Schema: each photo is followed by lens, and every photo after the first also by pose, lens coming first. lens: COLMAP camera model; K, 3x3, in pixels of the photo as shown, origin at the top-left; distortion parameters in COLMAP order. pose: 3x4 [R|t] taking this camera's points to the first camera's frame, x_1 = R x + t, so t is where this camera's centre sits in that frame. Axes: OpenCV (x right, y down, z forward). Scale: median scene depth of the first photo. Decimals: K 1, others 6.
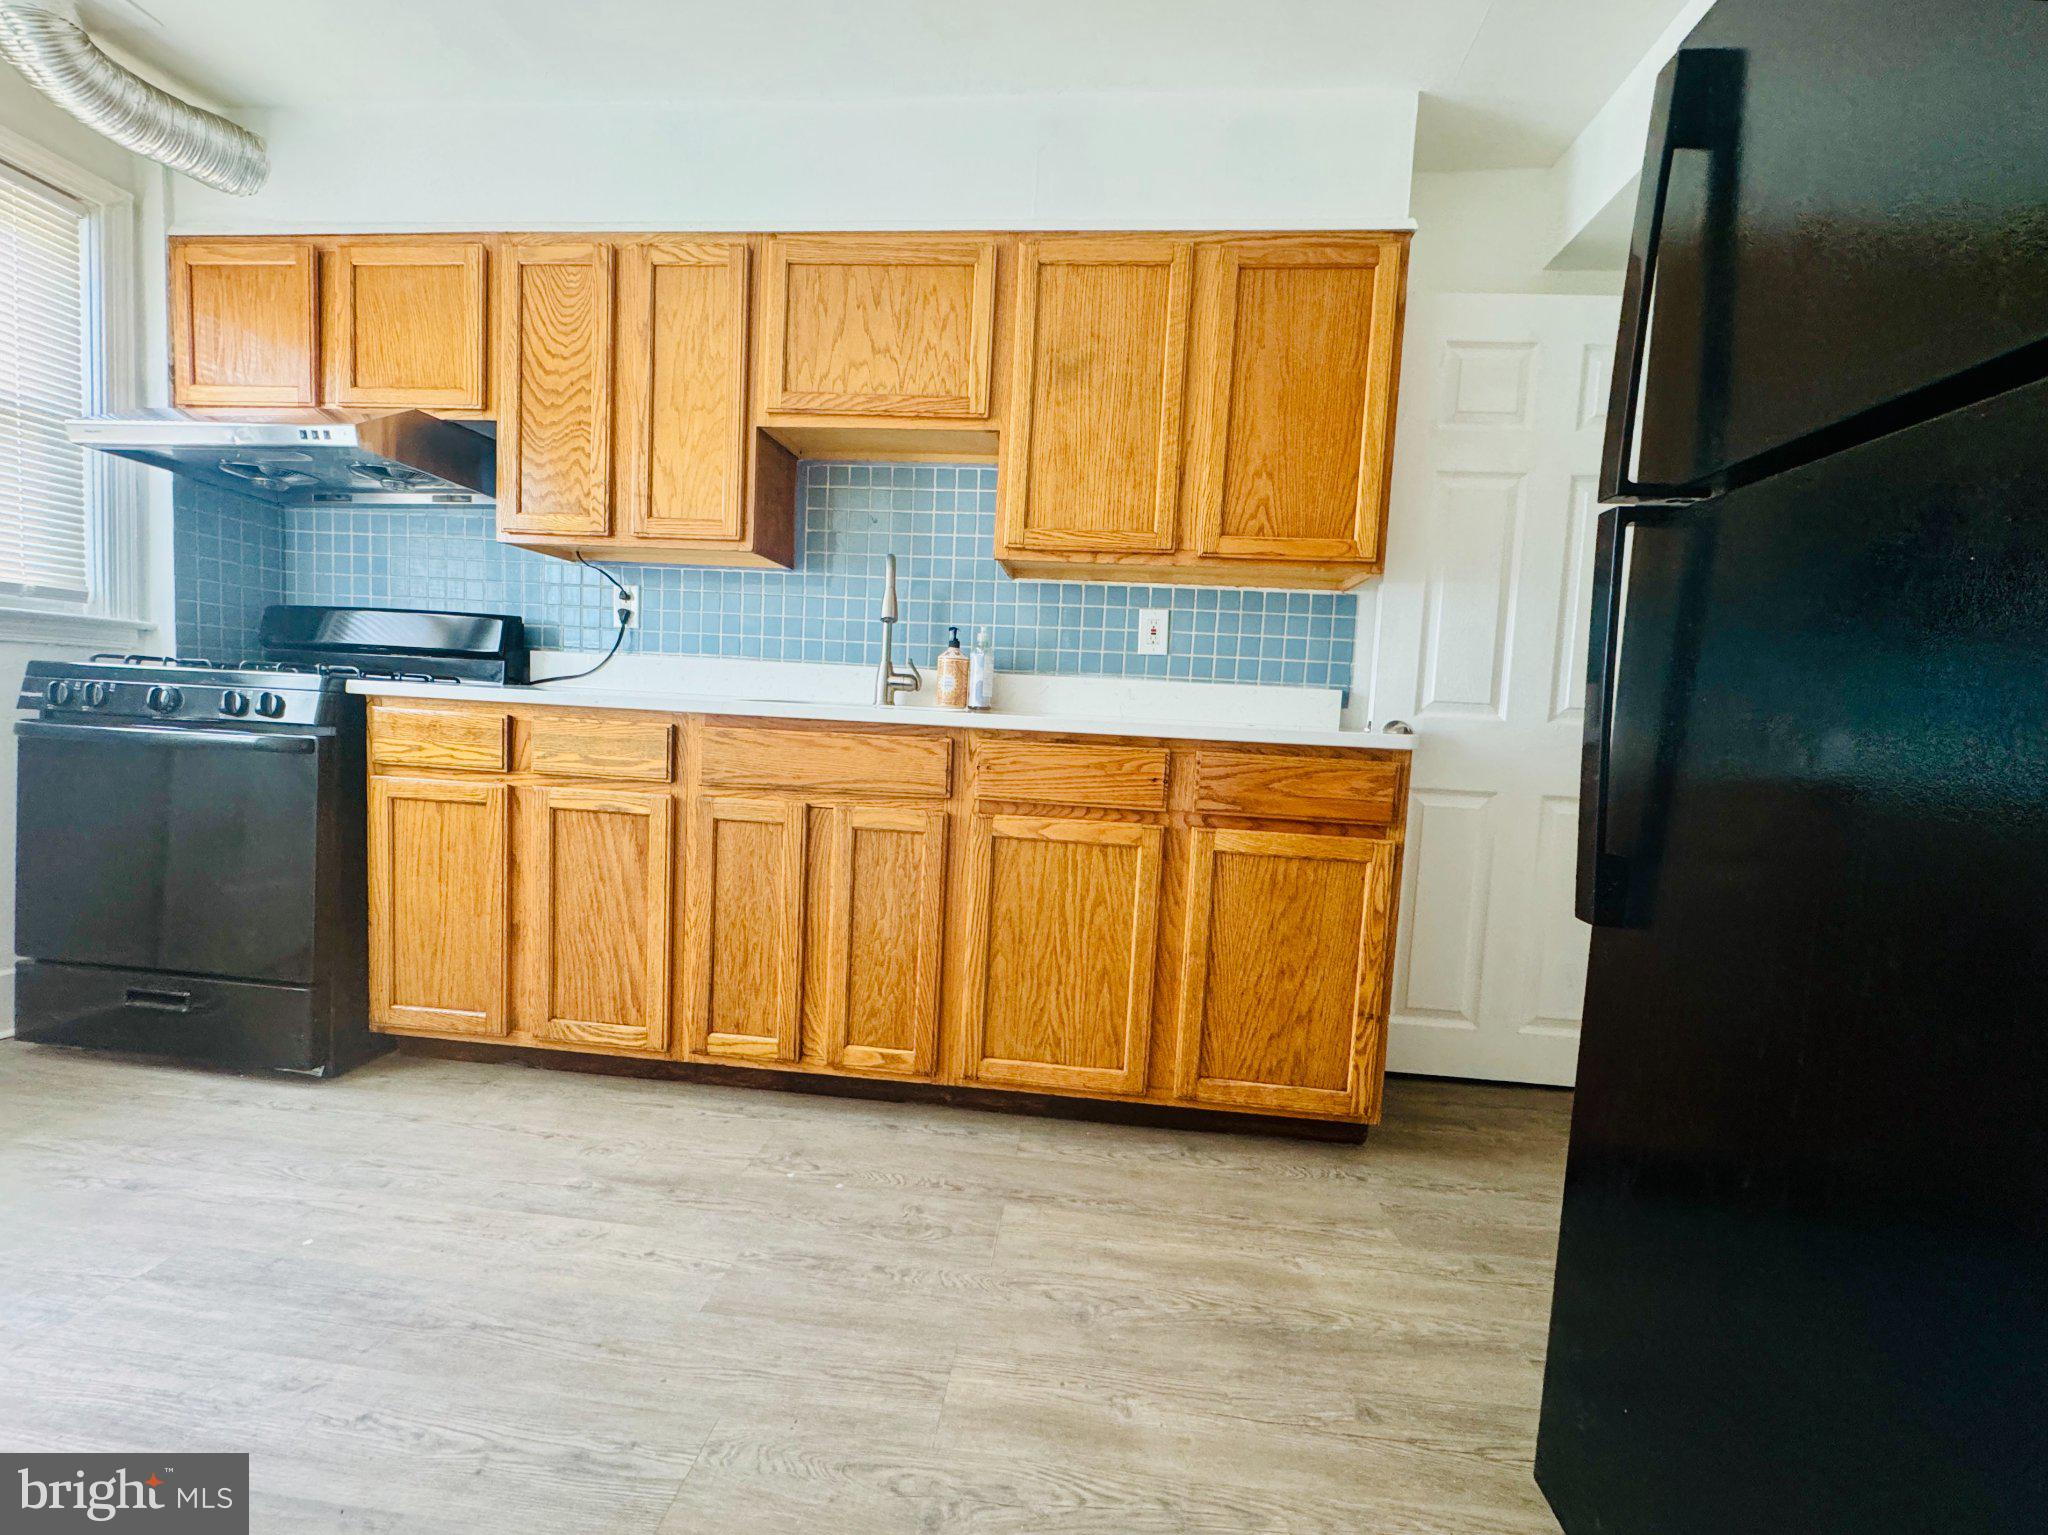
lens RADIAL K [[864.1, 0, 1019.4], [0, 864.1, 768.1], [0, 0, 1]] dist [-0.002515, 0.000163]
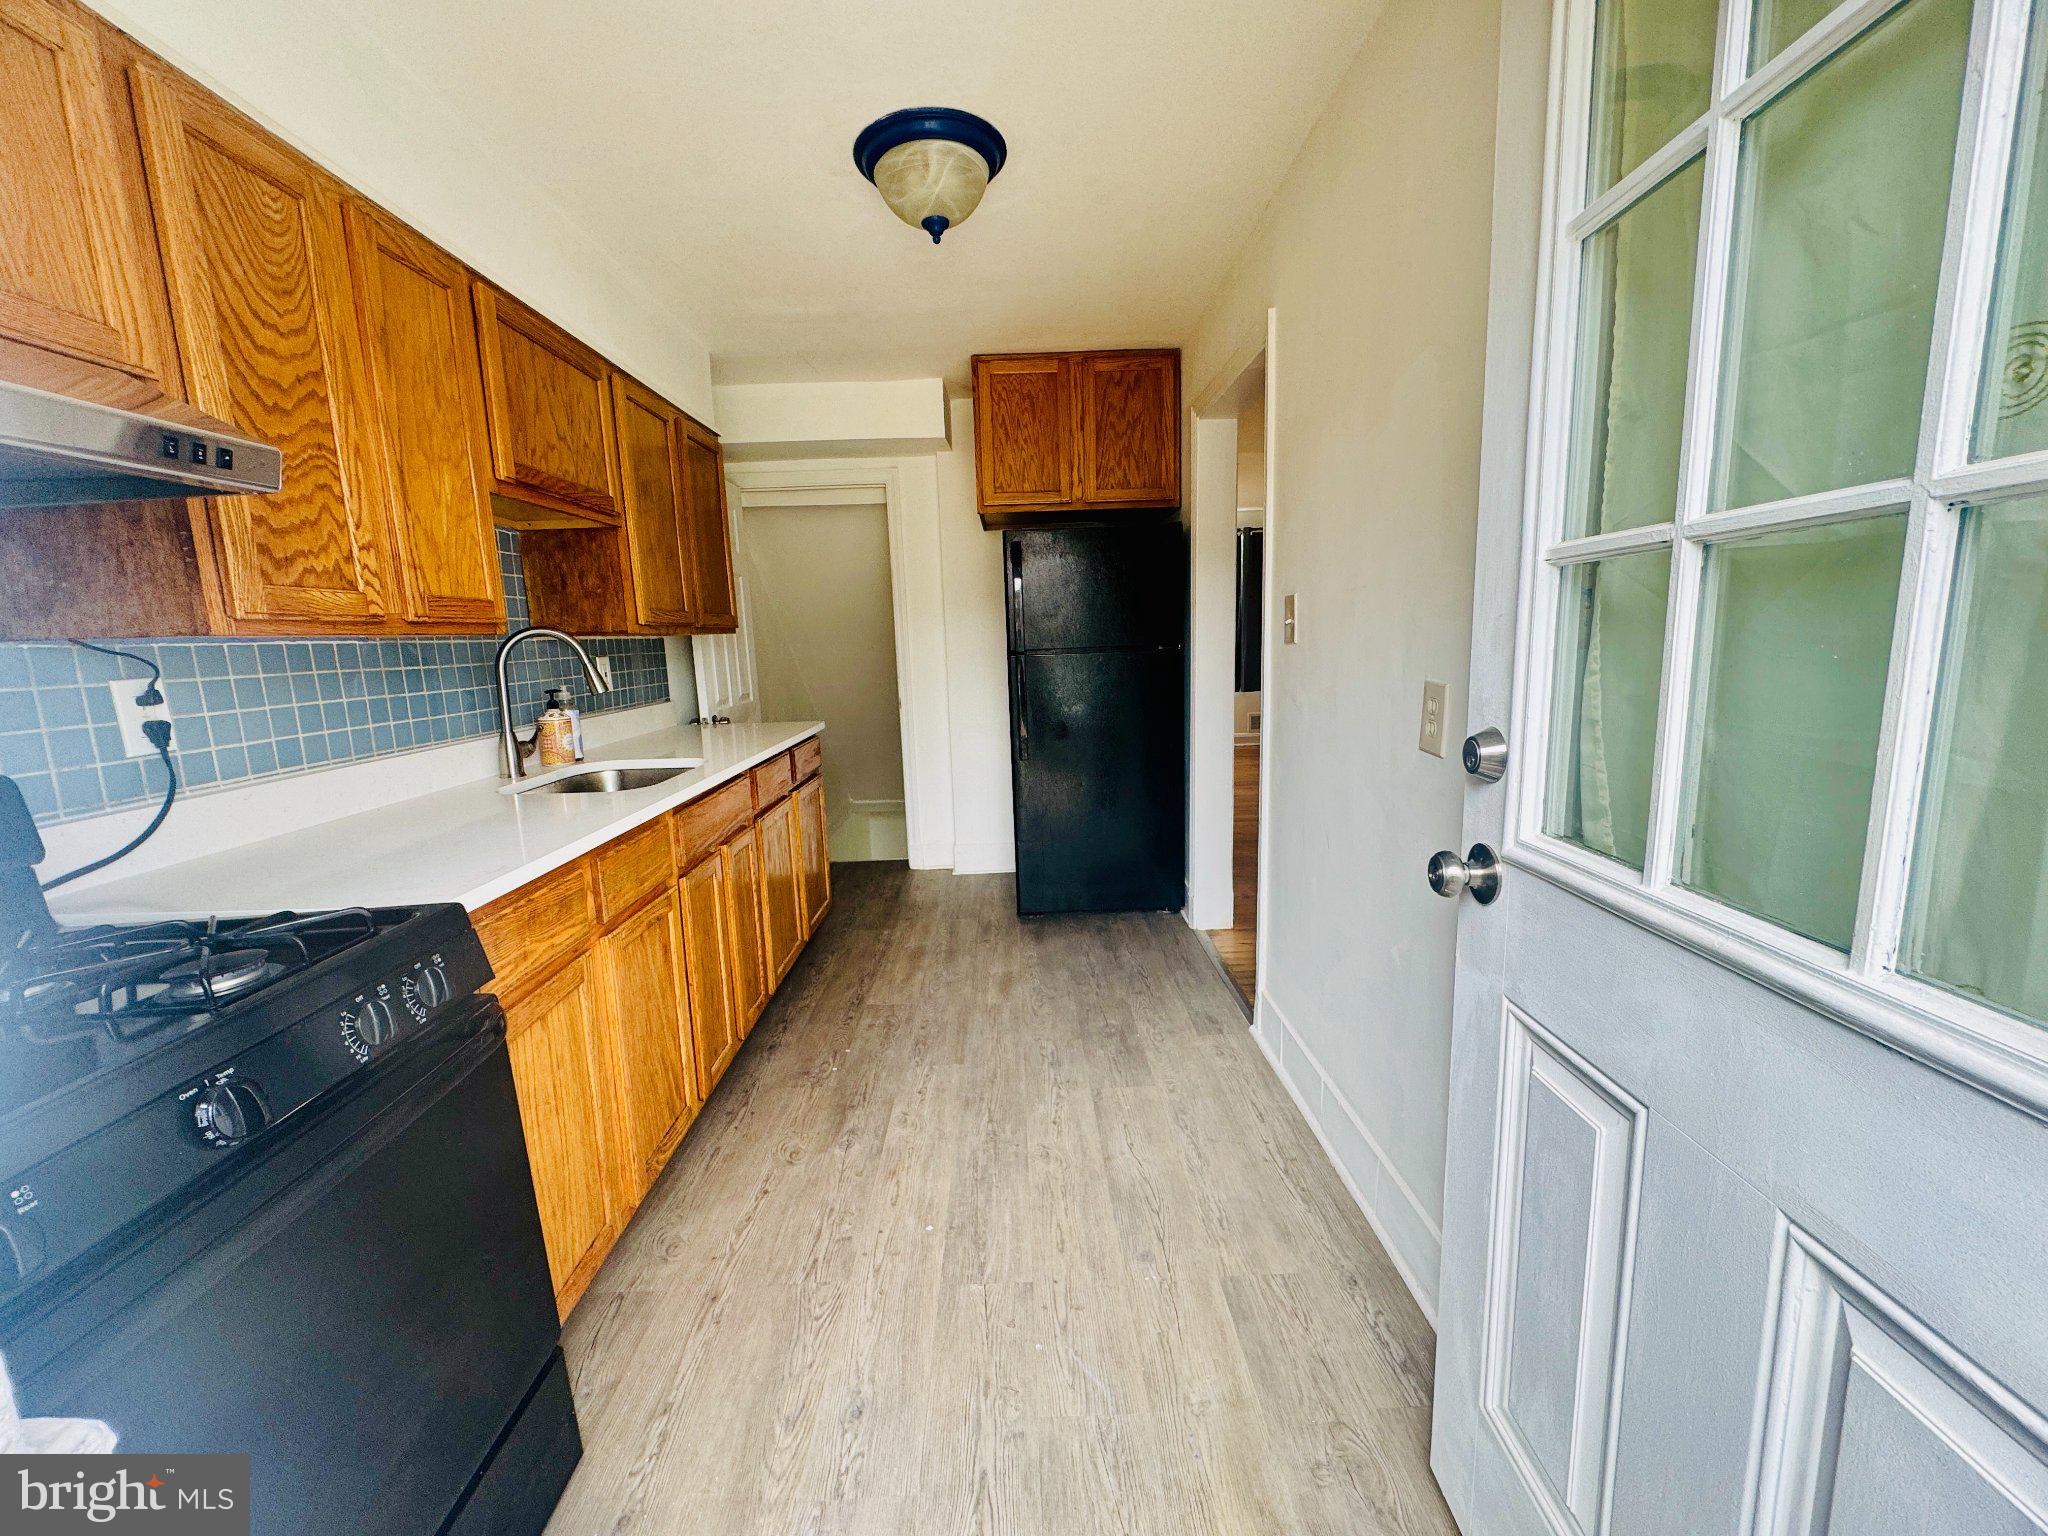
lens RADIAL K [[816.7, 0, 1025.5], [0, 816.7, 764.2], [0, 0, 1]] dist [-0.000868, -0.000761]
pose [[-0.124483, -0.203052, 0.971223, -1.366033], [0.098713, 0.971446, 0.215750, -0.279852], [-0.987299, 0.122729, -0.100885, 0.641045]]
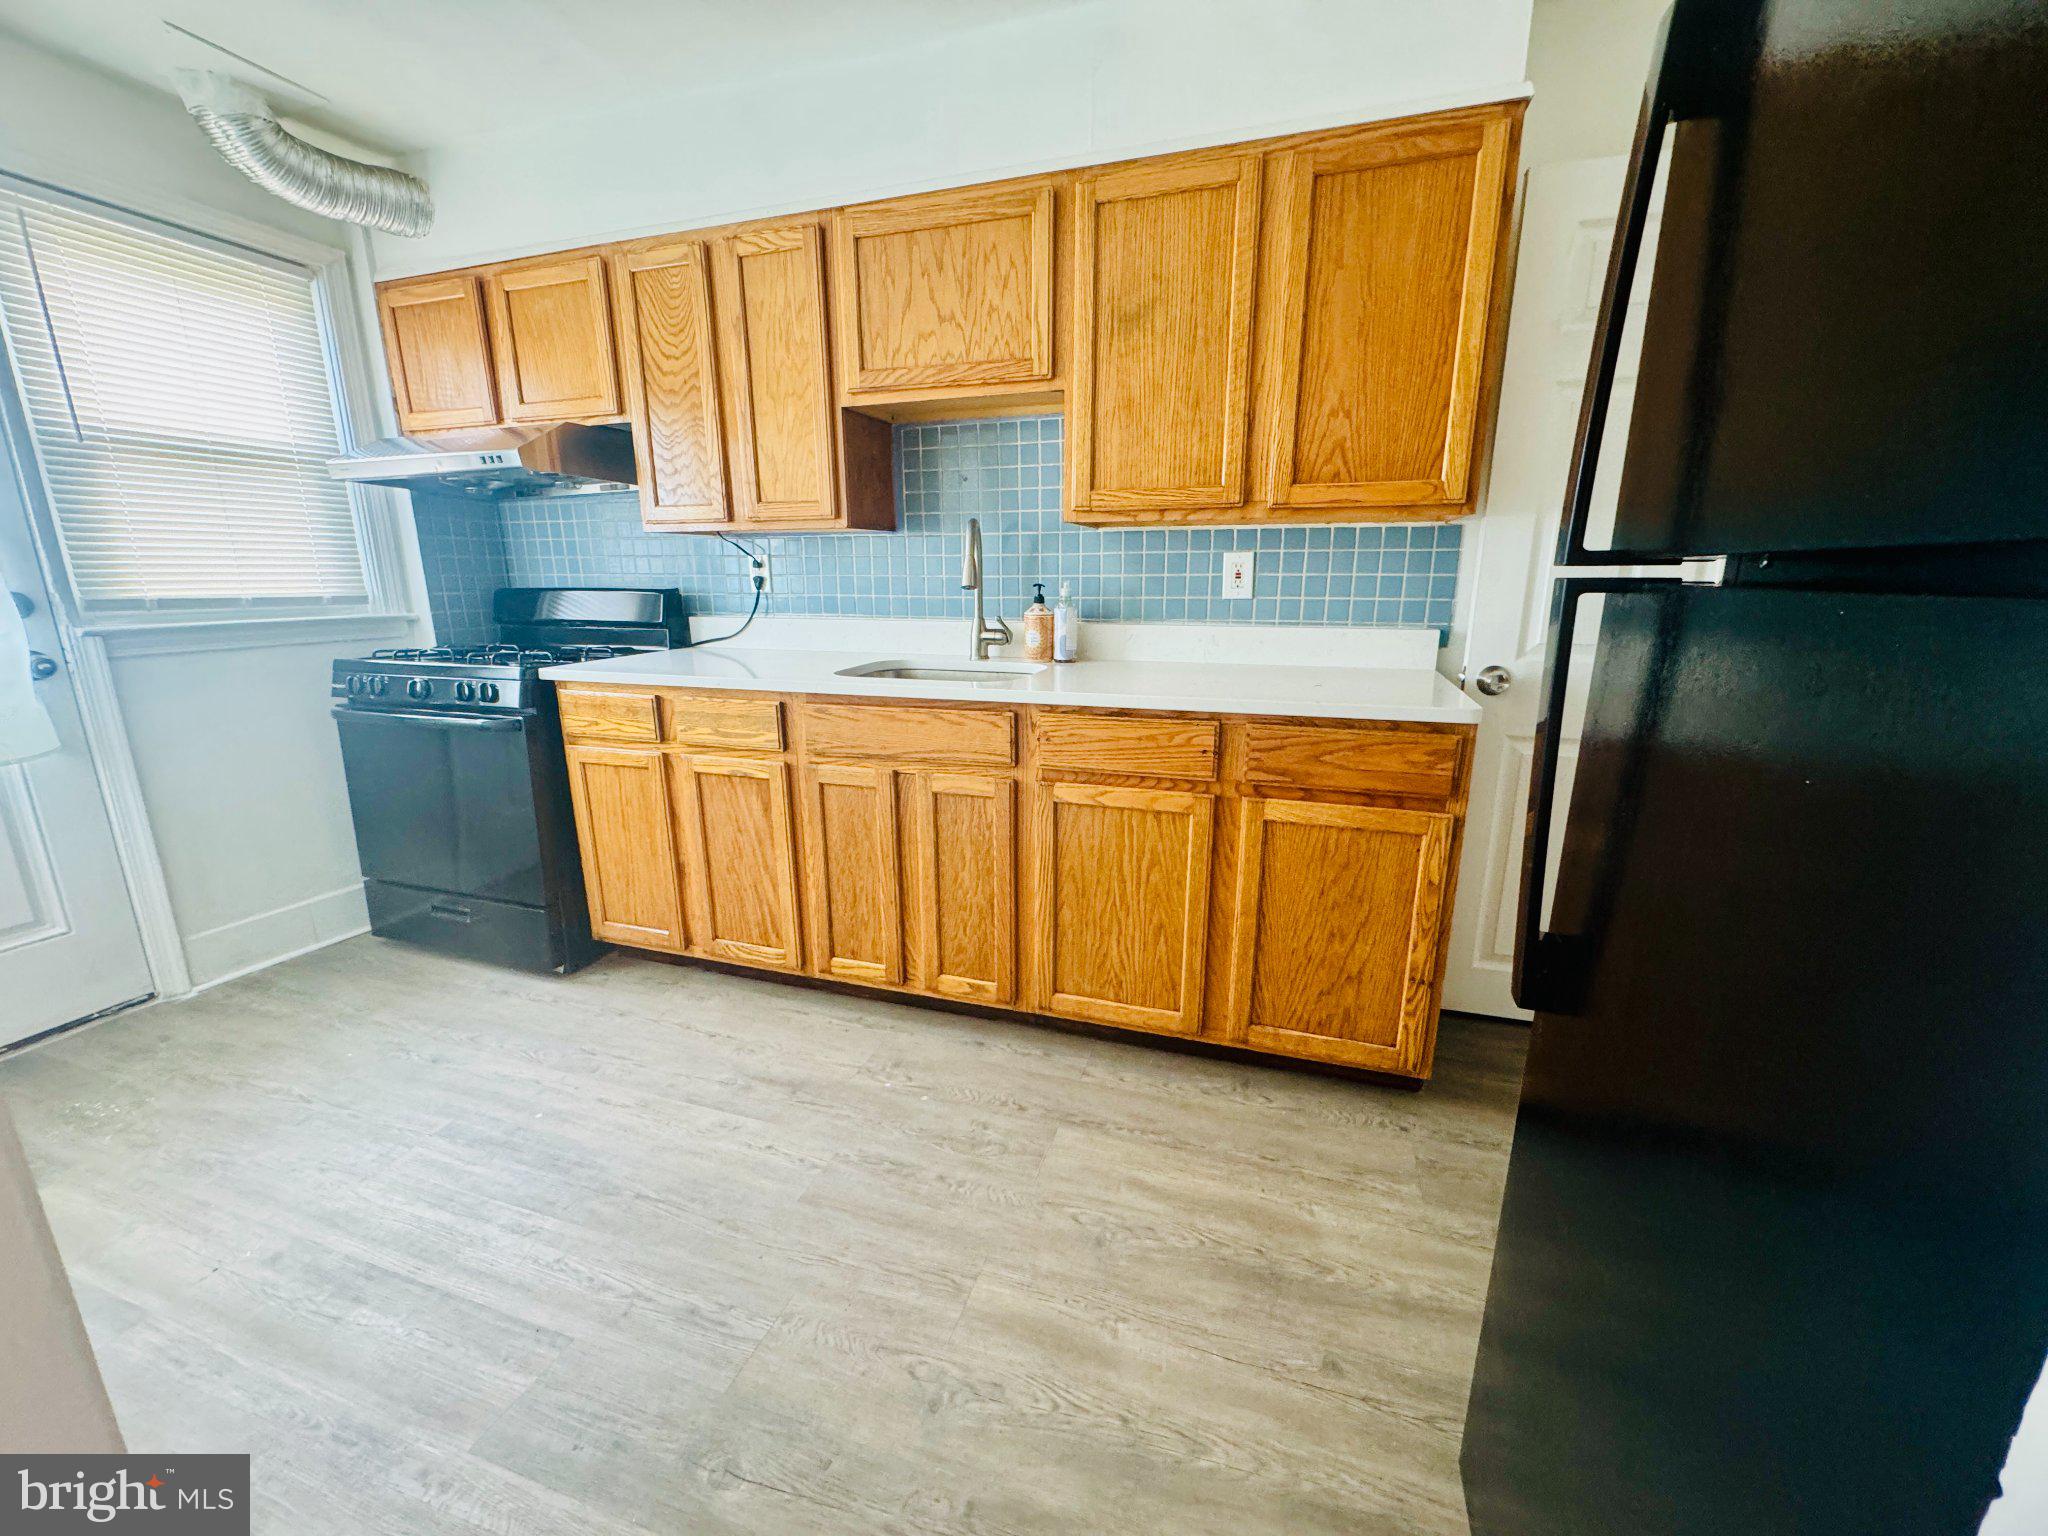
lens RADIAL K [[816.7, 0, 1019.5], [0, 816.7, 769.0], [0, 0, 1]] dist [-0.000868, -0.000761]
pose [[0.974418, -0.002658, -0.224728, 0.147682], [0.039026, 0.986740, 0.157545, -0.117704], [0.221330, -0.162285, 0.961601, 0.011870]]
